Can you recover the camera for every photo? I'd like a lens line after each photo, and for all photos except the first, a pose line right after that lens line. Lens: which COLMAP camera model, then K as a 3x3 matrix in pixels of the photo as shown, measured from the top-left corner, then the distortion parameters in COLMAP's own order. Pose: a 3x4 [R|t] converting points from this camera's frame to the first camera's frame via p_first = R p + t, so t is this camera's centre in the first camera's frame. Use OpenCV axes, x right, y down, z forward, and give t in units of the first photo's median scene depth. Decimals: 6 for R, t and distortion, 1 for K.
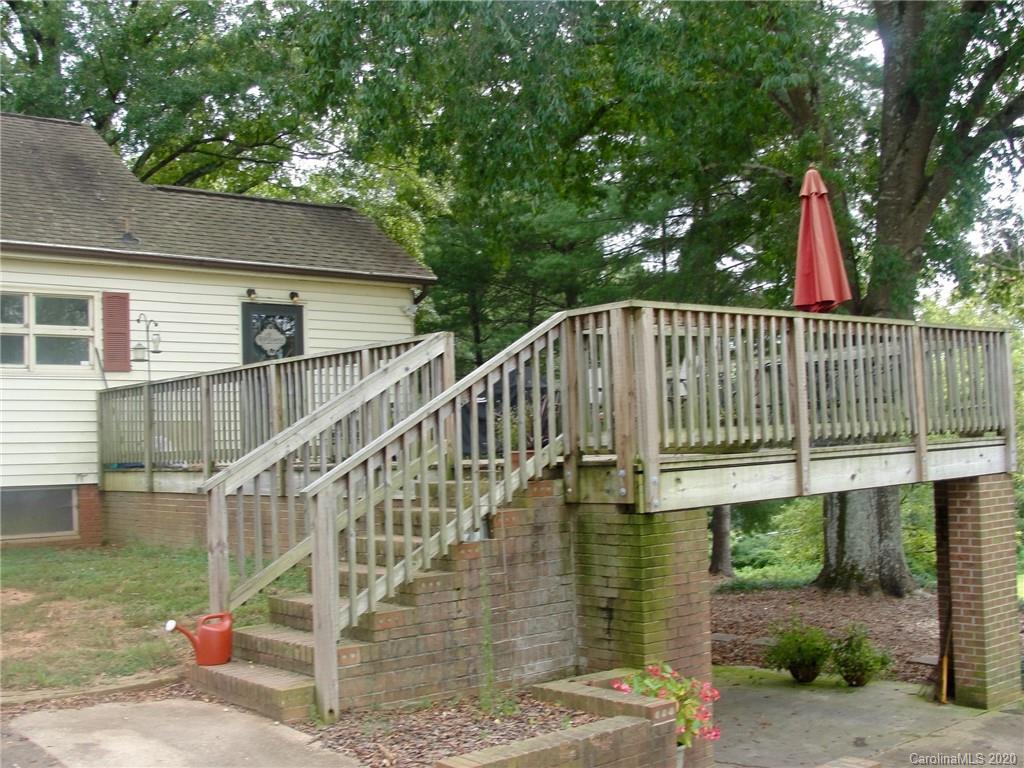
lens RADIAL K [[1164.8, 0, 510.0], [0, 1164.8, 386.4], [0, 0, 1]] dist [-0.150962, 0.000000]
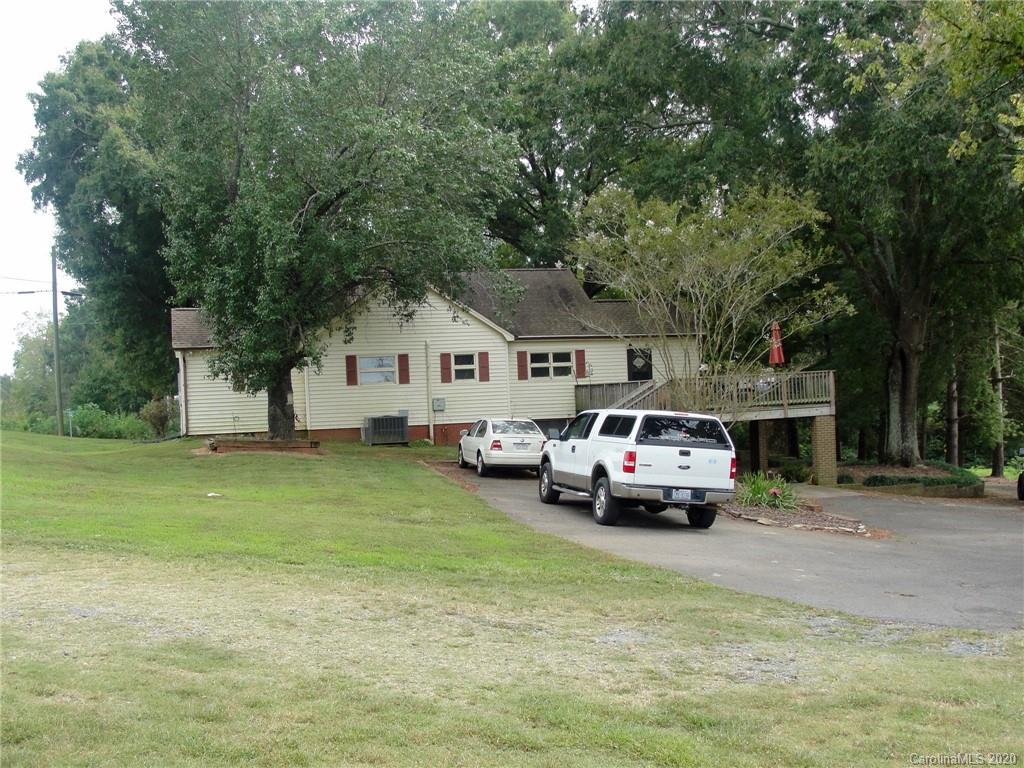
lens RADIAL K [[1164.8, 0, 512.3], [0, 1164.8, 384.1], [0, 0, 1]] dist [-0.150962, 0.000000]
pose [[0.910027, -0.008992, -0.414451, 0.708253], [0.033616, 0.998073, 0.052157, -0.156603], [0.413184, -0.061396, 0.908576, -1.722109]]
